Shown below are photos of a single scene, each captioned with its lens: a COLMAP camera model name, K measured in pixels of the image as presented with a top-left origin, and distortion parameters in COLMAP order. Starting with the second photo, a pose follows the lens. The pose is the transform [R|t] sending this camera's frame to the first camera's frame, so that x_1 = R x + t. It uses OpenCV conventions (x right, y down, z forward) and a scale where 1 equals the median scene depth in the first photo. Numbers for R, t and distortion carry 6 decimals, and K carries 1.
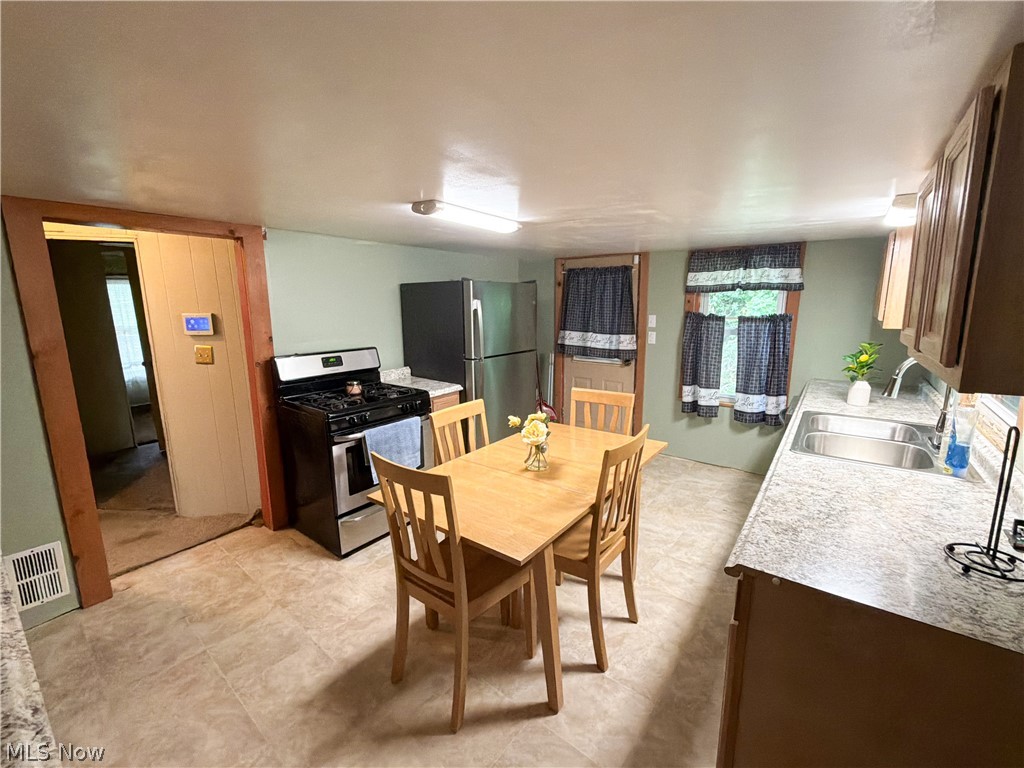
lens RADIAL K [[430.5, 0, 512.8], [0, 430.5, 383.7], [0, 0, 1]] dist [0.001465, -0.000322]
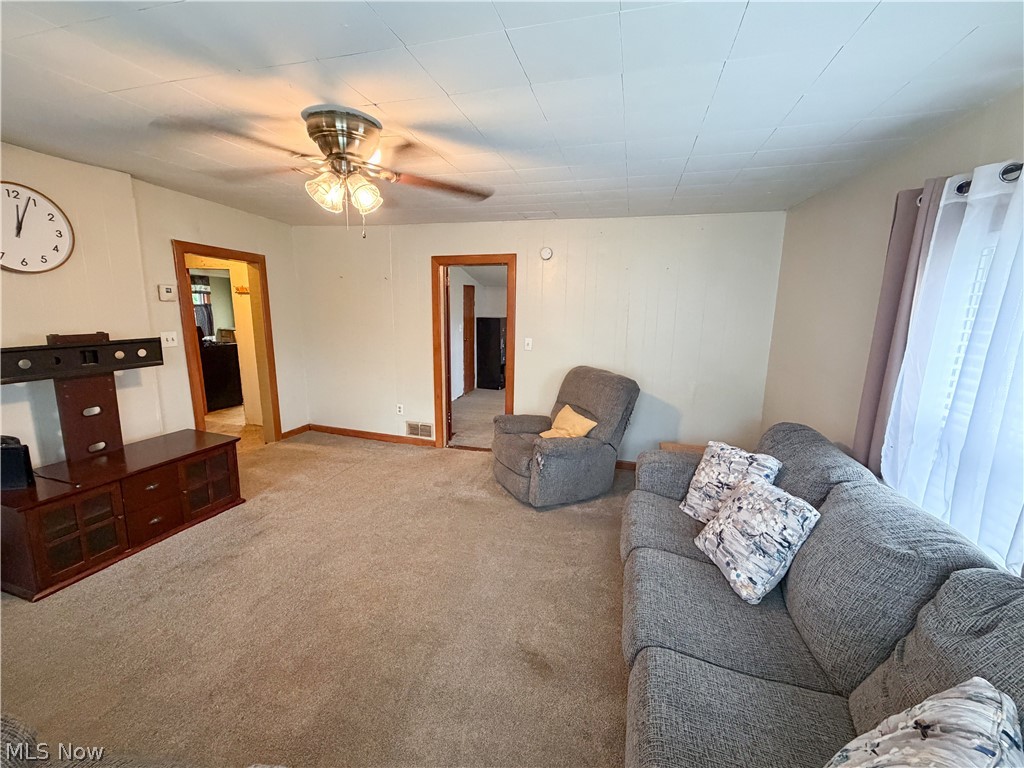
lens RADIAL K [[430.5, 0, 511.5], [0, 430.5, 383.4], [0, 0, 1]] dist [0.001465, -0.000322]
pose [[-0.364243, -0.164512, 0.916658, -3.495916], [0.145238, 0.962197, 0.230396, -0.041185], [-0.919909, 0.217054, -0.326581, 0.380613]]
